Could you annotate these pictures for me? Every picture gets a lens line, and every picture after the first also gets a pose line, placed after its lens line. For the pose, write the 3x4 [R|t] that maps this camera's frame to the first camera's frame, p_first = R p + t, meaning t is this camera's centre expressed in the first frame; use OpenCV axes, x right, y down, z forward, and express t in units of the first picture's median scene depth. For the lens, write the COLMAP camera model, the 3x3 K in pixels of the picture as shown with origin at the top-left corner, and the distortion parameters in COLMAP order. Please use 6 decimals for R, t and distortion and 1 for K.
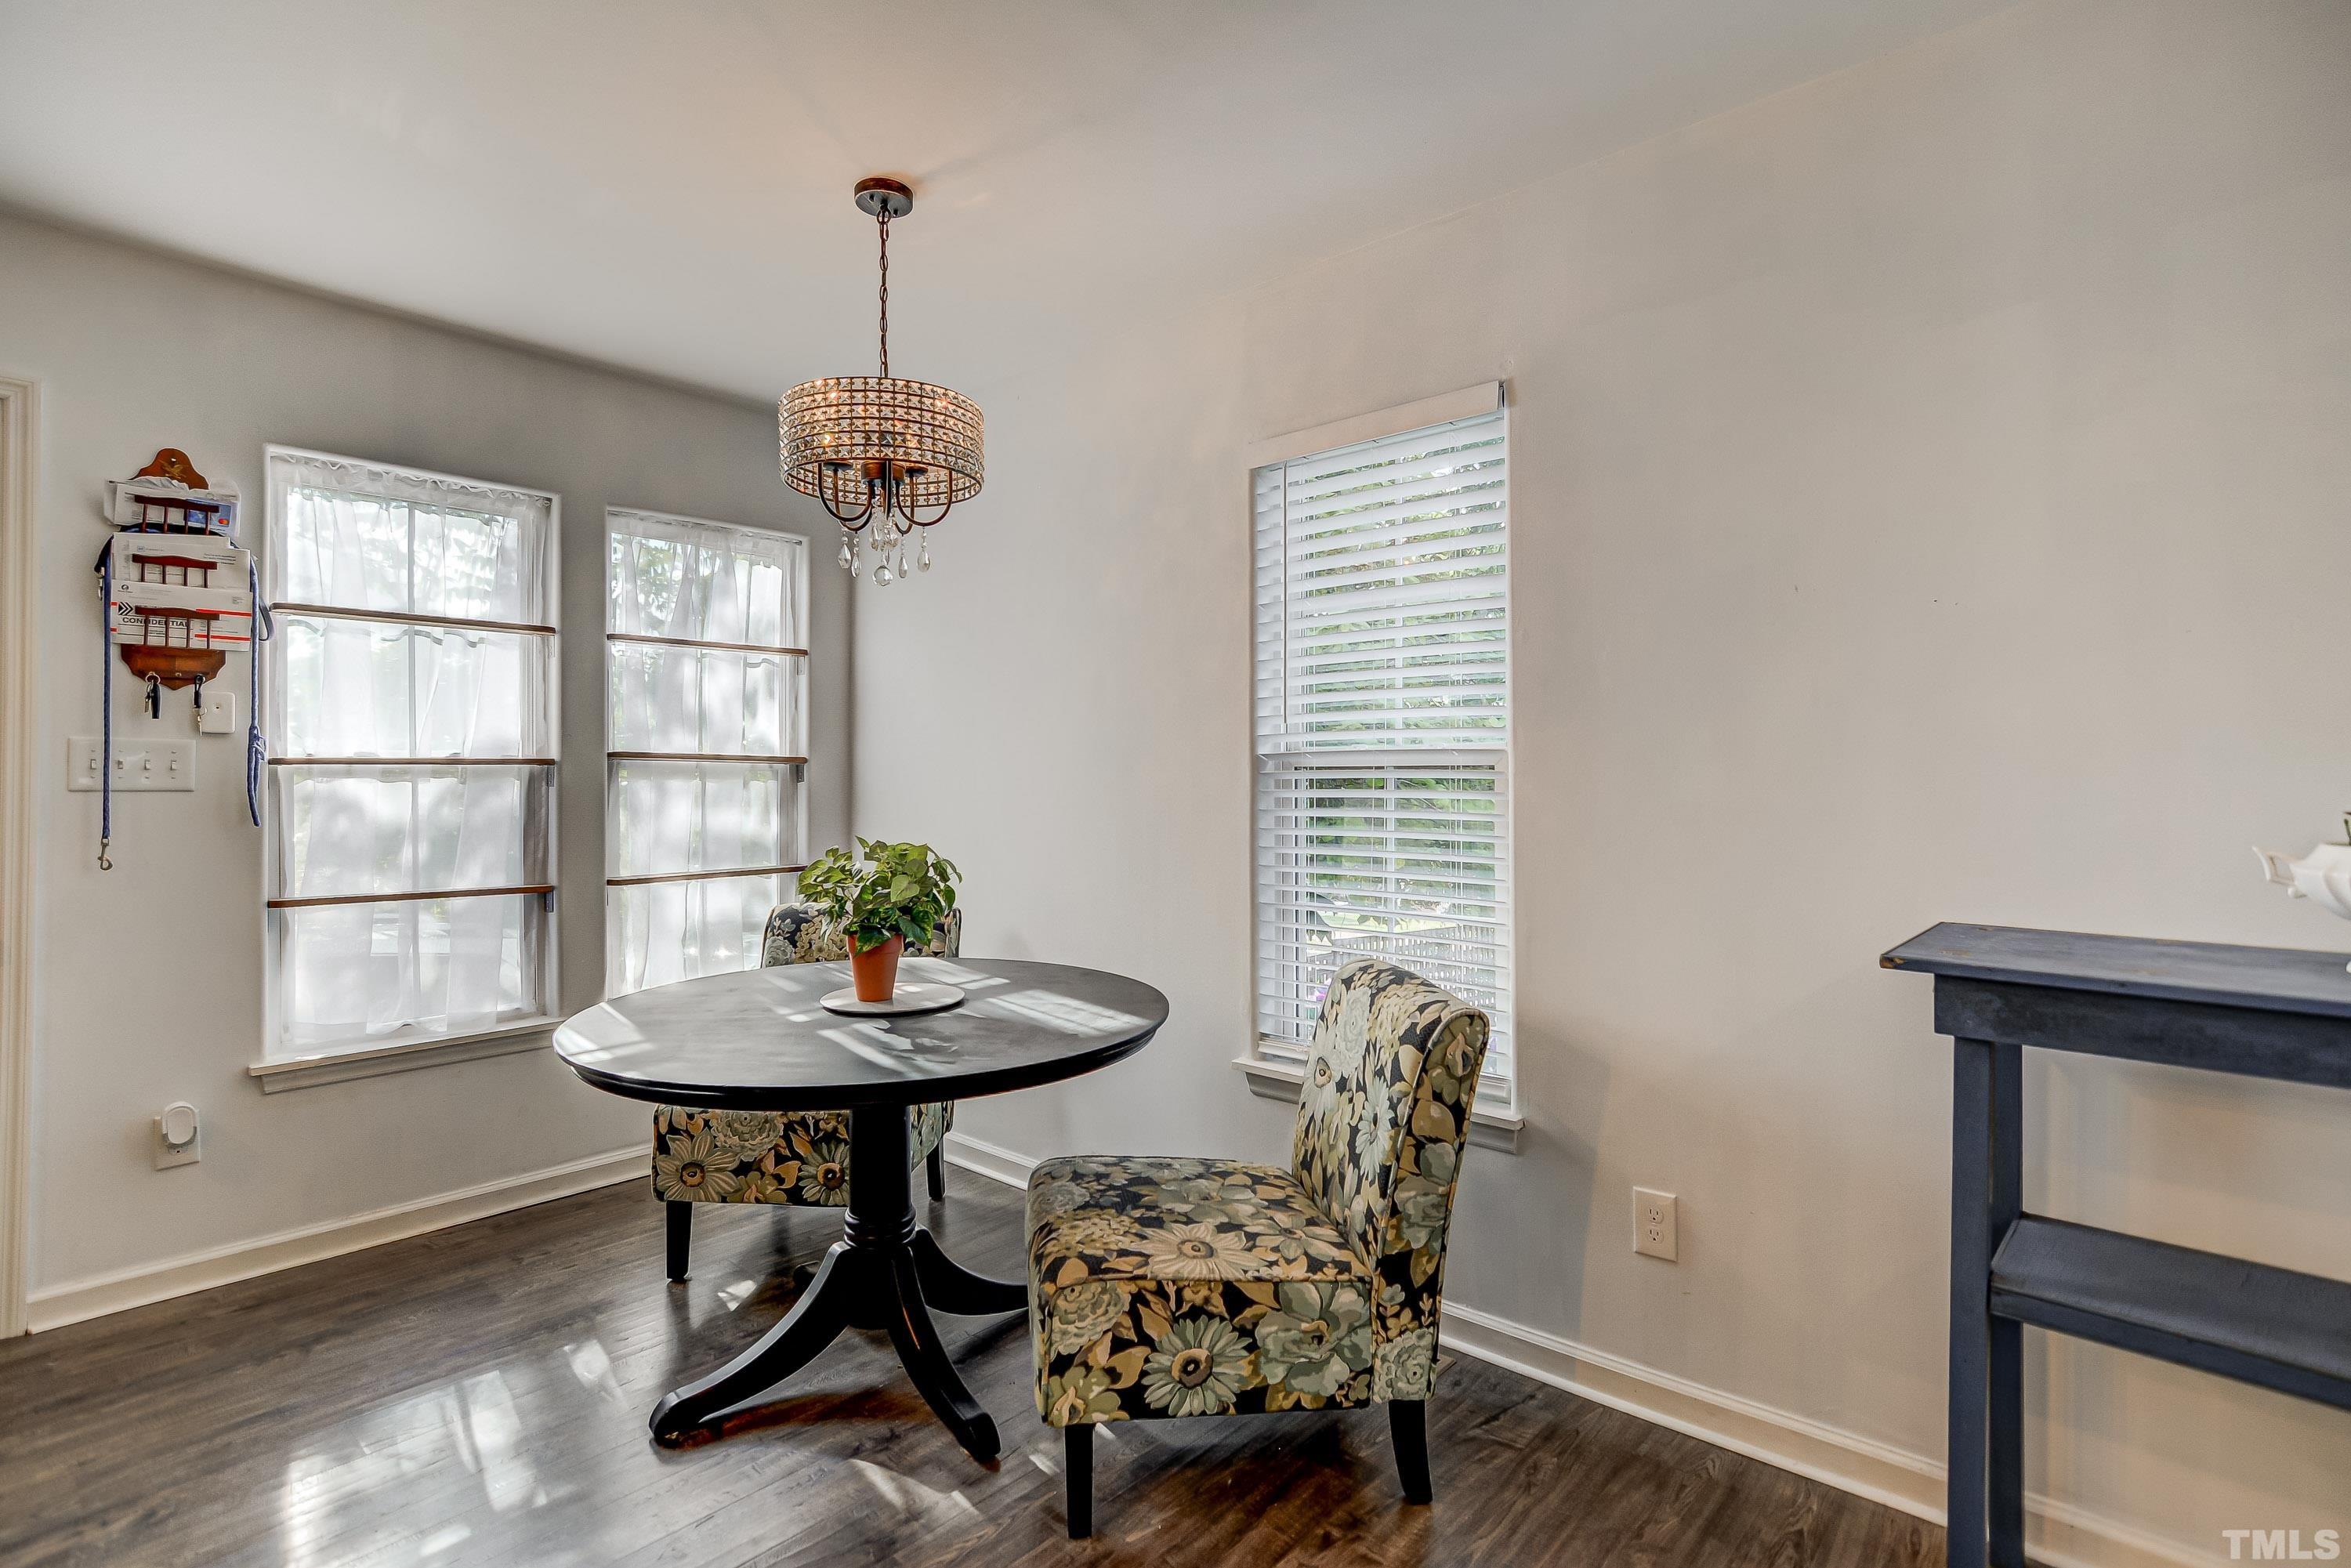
lens RADIAL K [[1147.8, 0, 1164.6], [0, 1147.8, 782.8], [0, 0, 1]] dist [-0.013547, 0.009977]
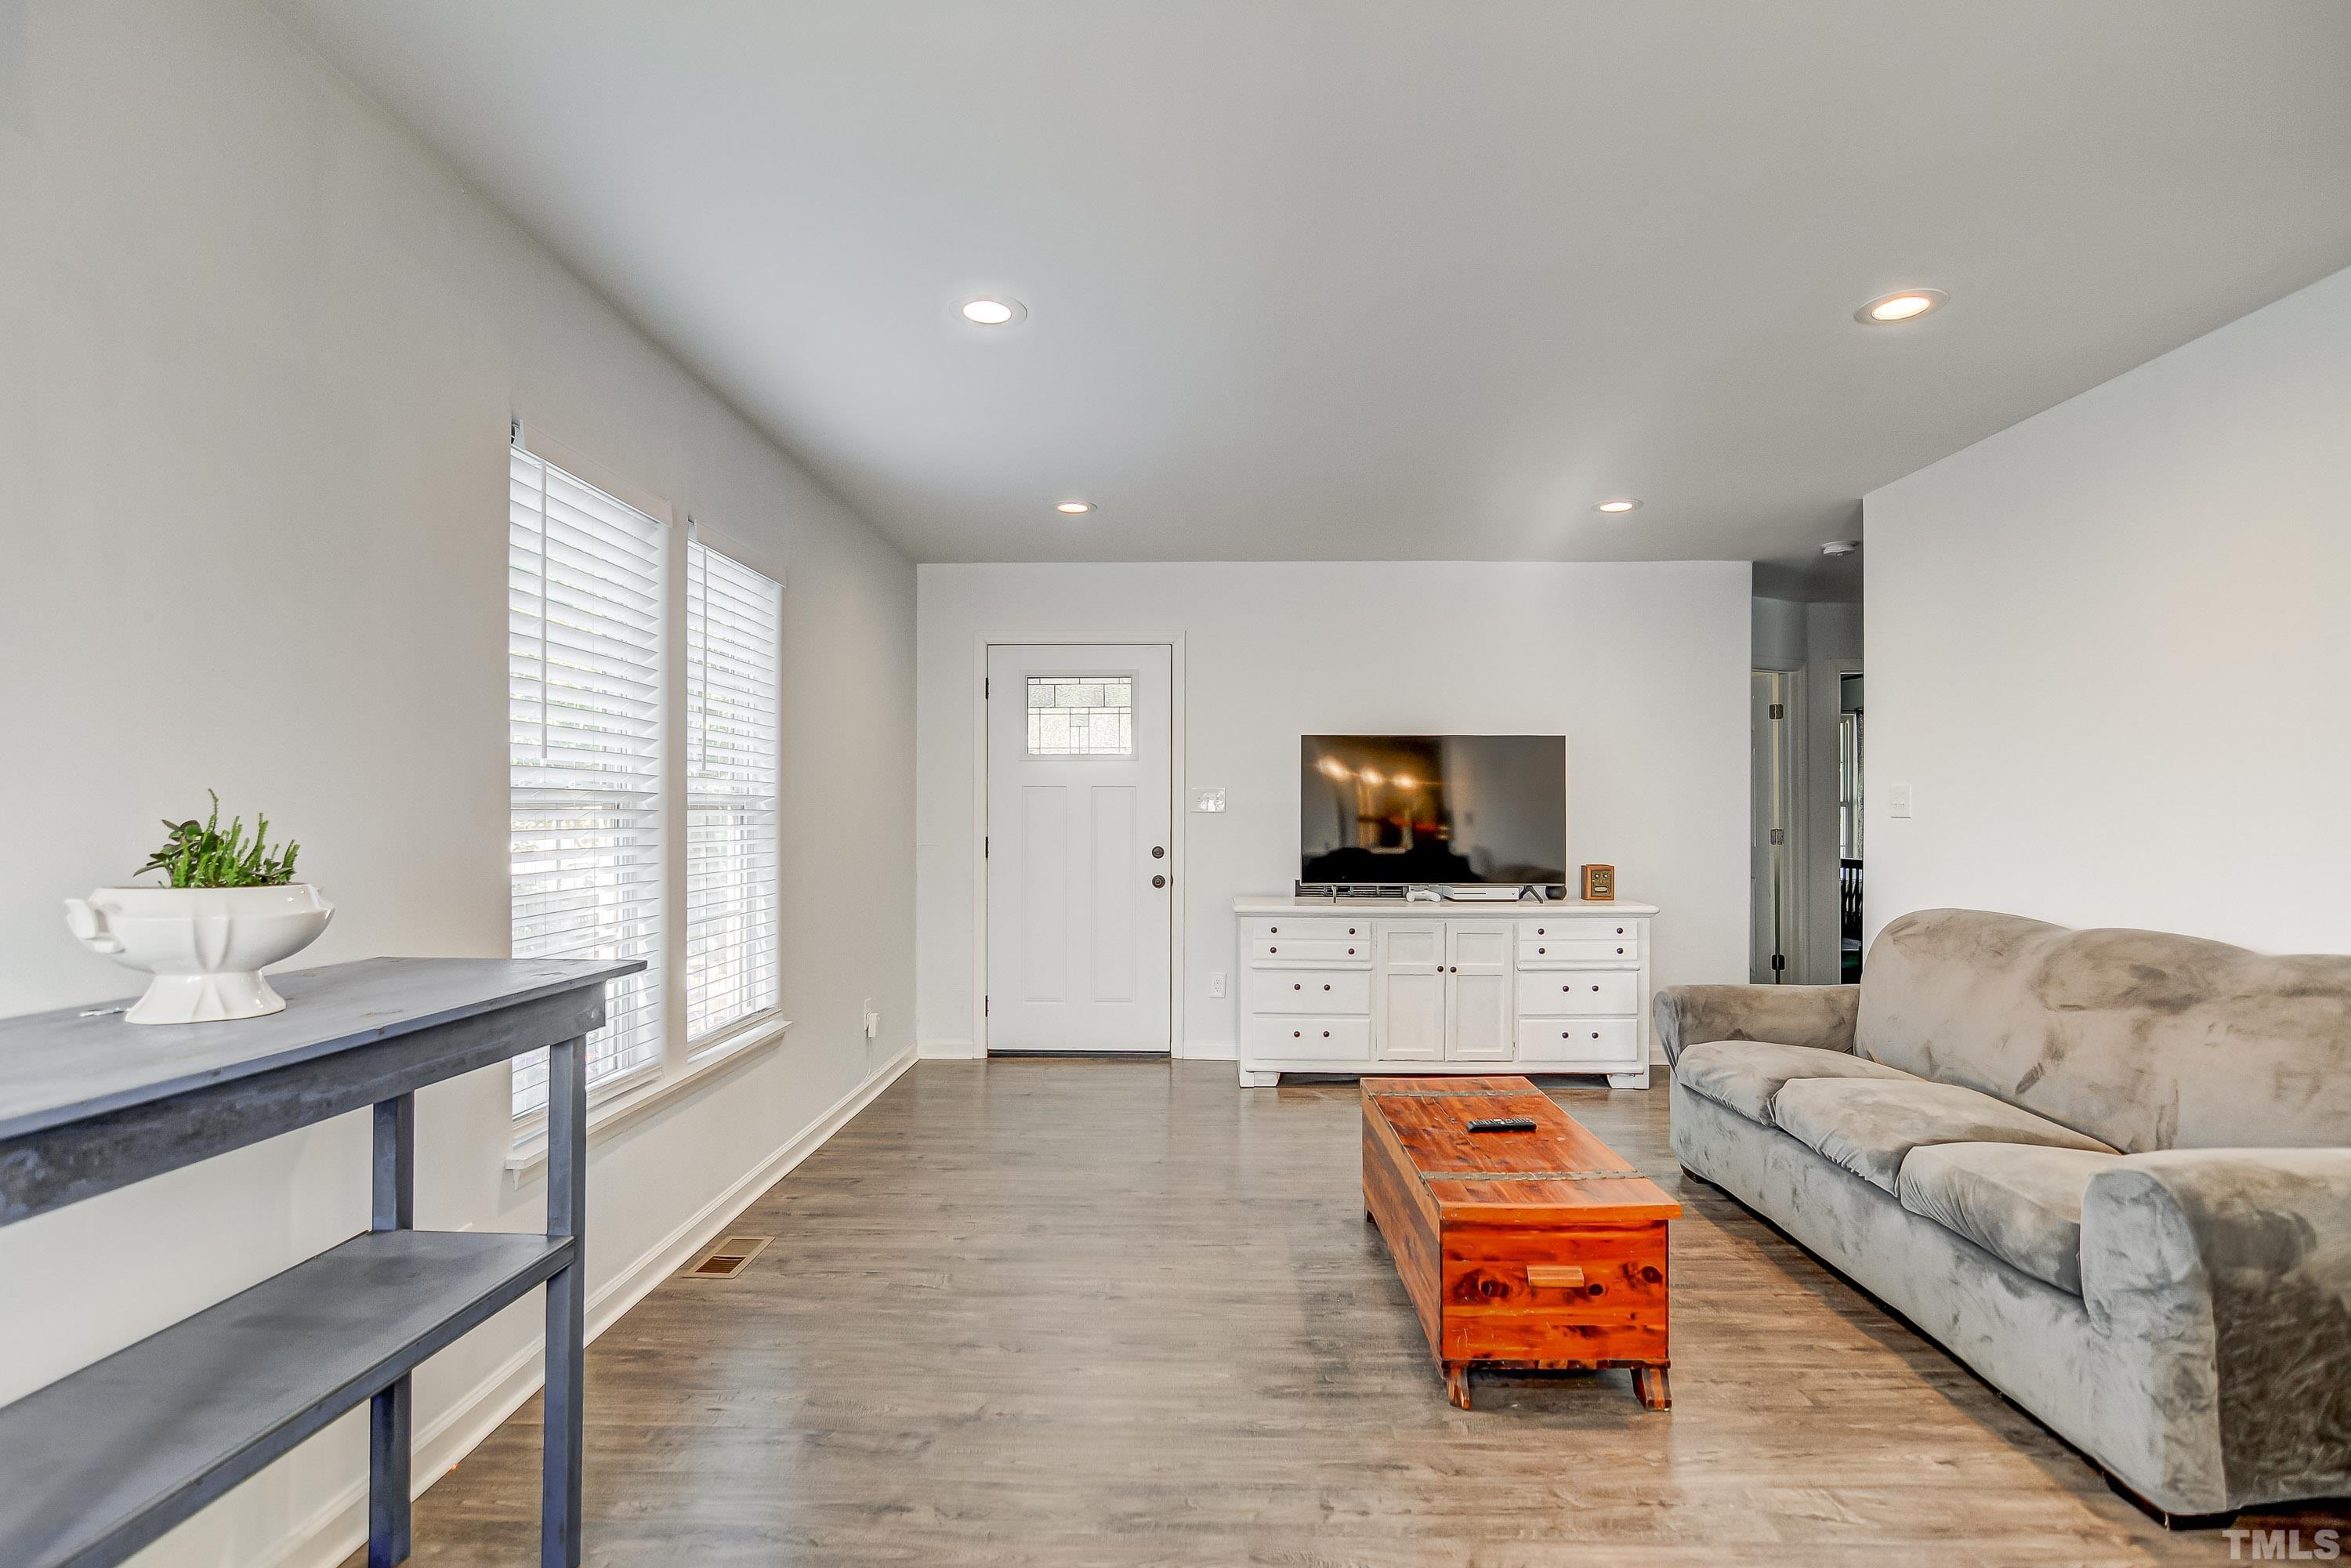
lens RADIAL K [[1147.8, 0, 1164.6], [0, 1147.8, 782.8], [0, 0, 1]] dist [-0.013547, 0.009977]
pose [[-0.621606, 0.014207, 0.783202, -0.093149], [0.001330, 0.999853, -0.017081, -0.006681], [-0.783329, -0.009576, -0.621533, 0.405310]]
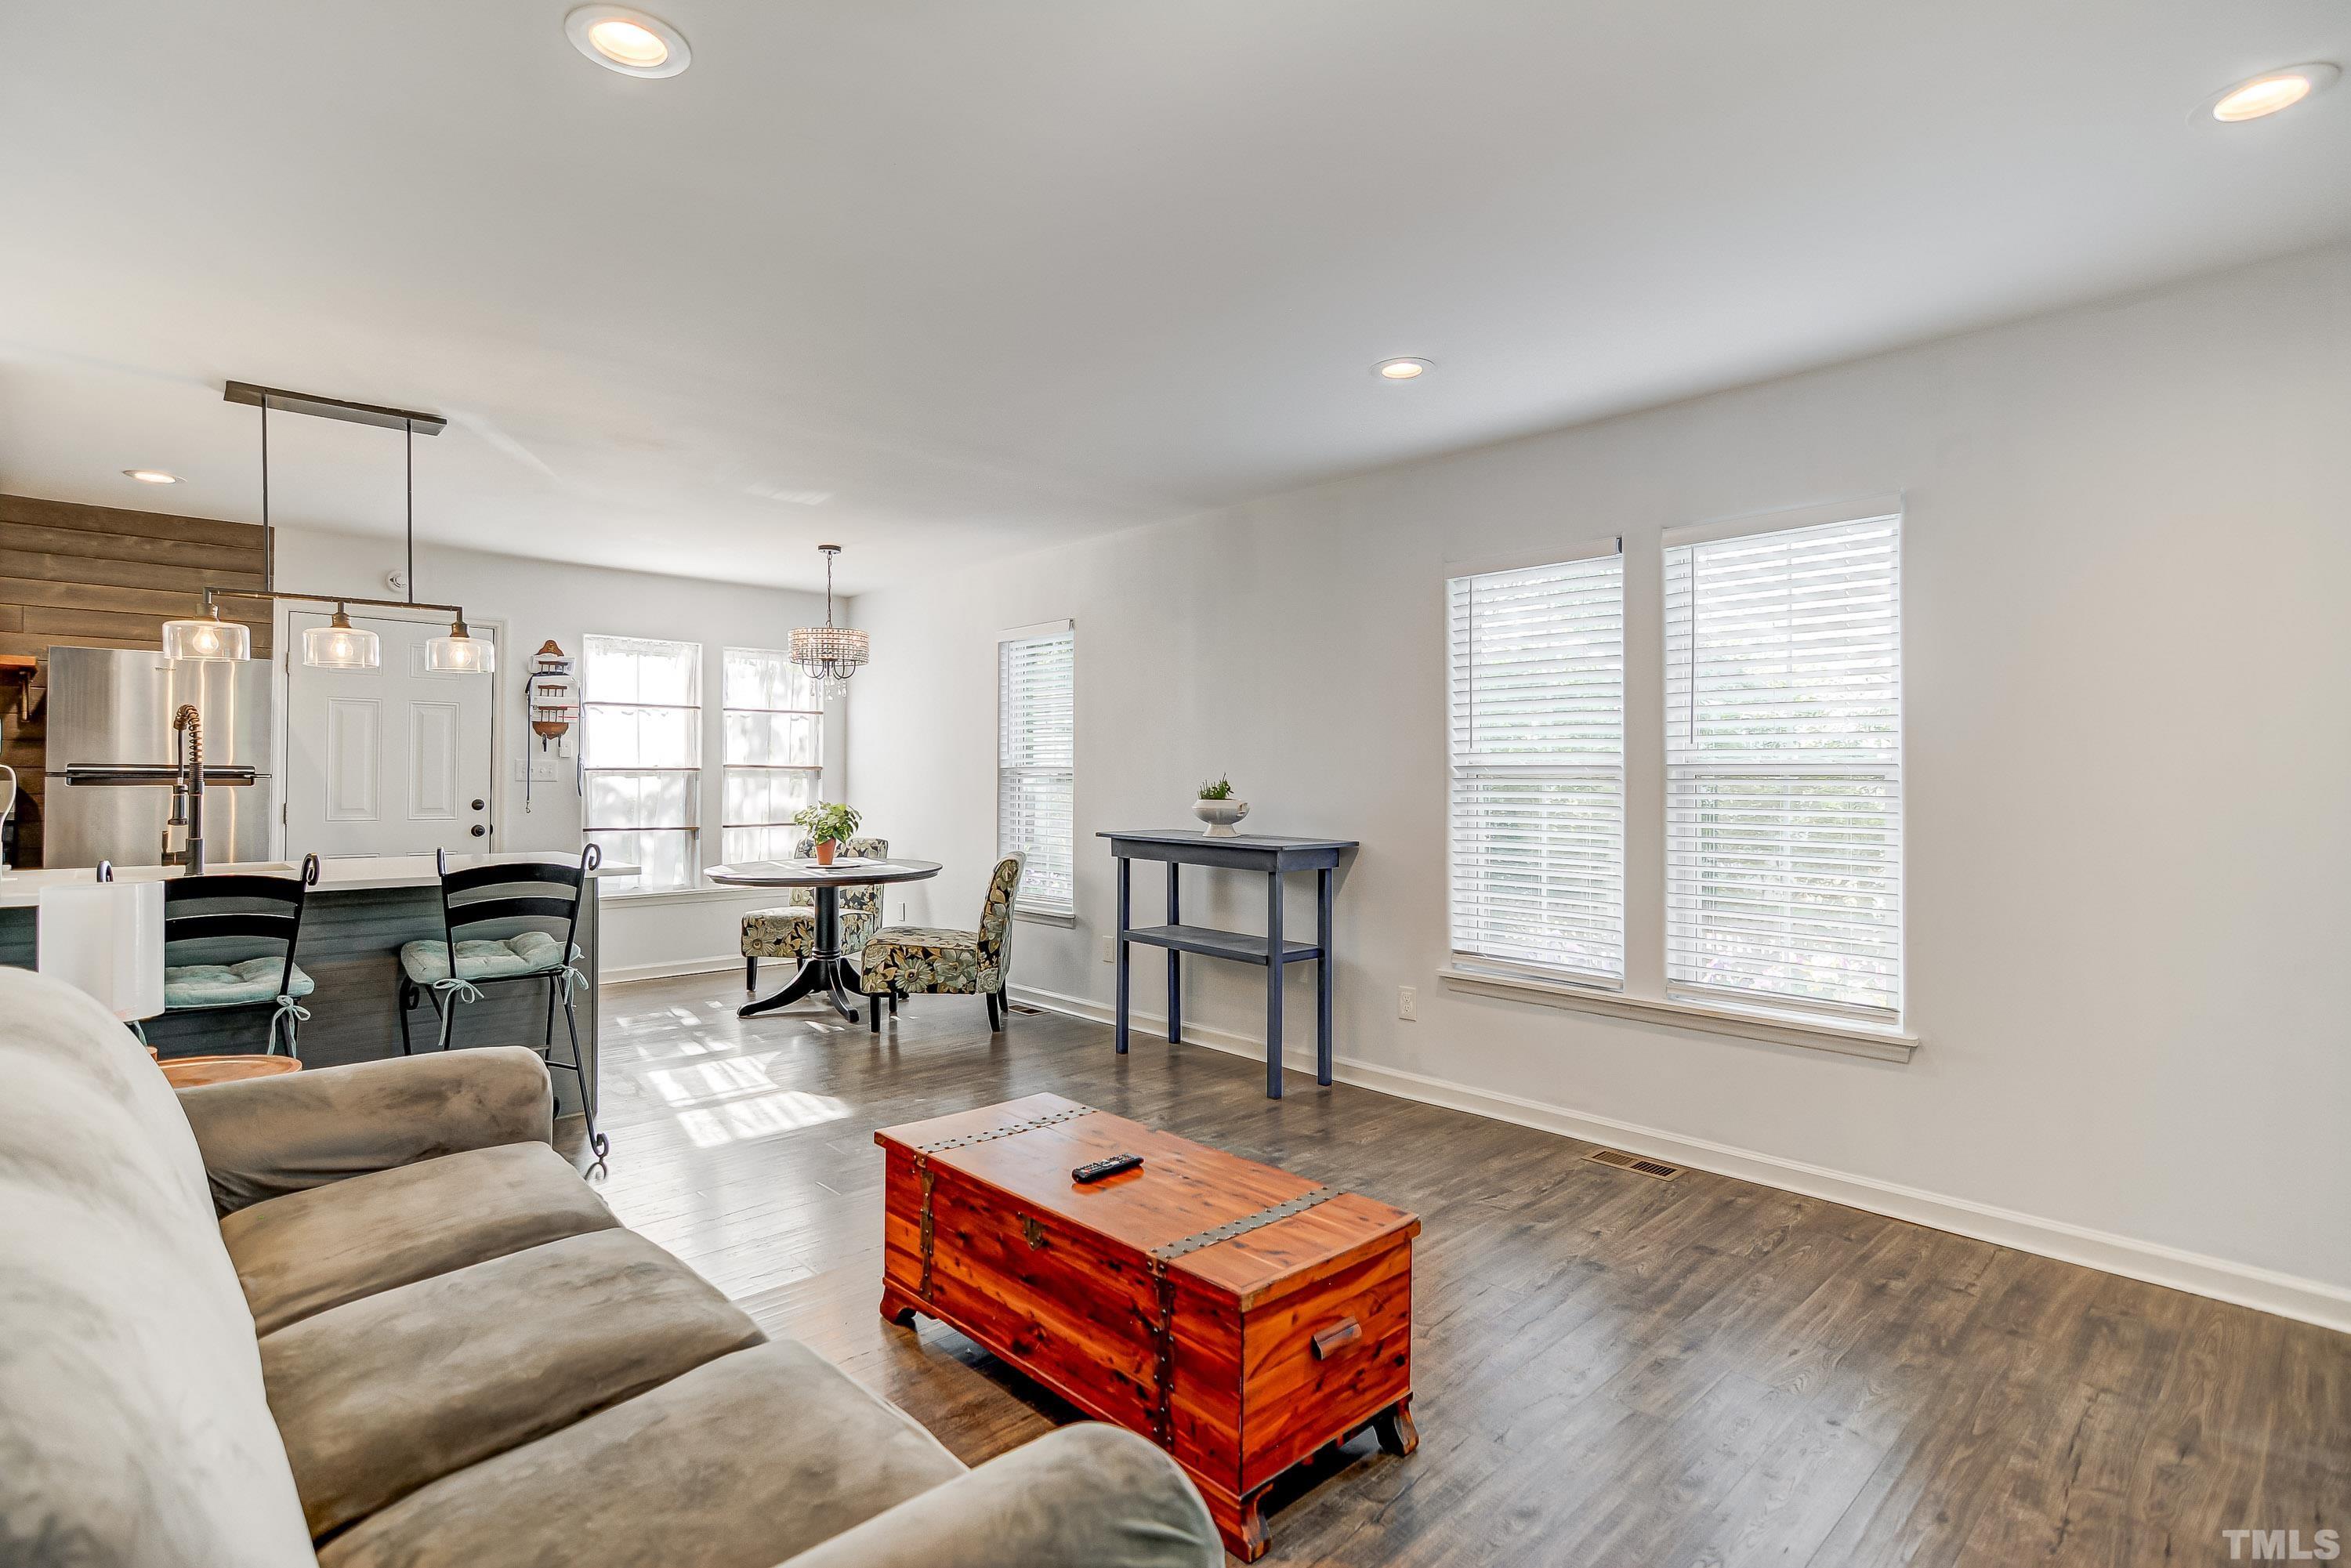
lens RADIAL K [[1147.8, 0, 1164.6], [0, 1147.8, 782.8], [0, 0, 1]] dist [-0.013547, 0.009977]
pose [[0.996609, 0.004858, -0.082139, 0.647797], [-0.004873, 0.999988, 0.000014, 0.003898], [0.082139, 0.000386, 0.996621, -1.349629]]
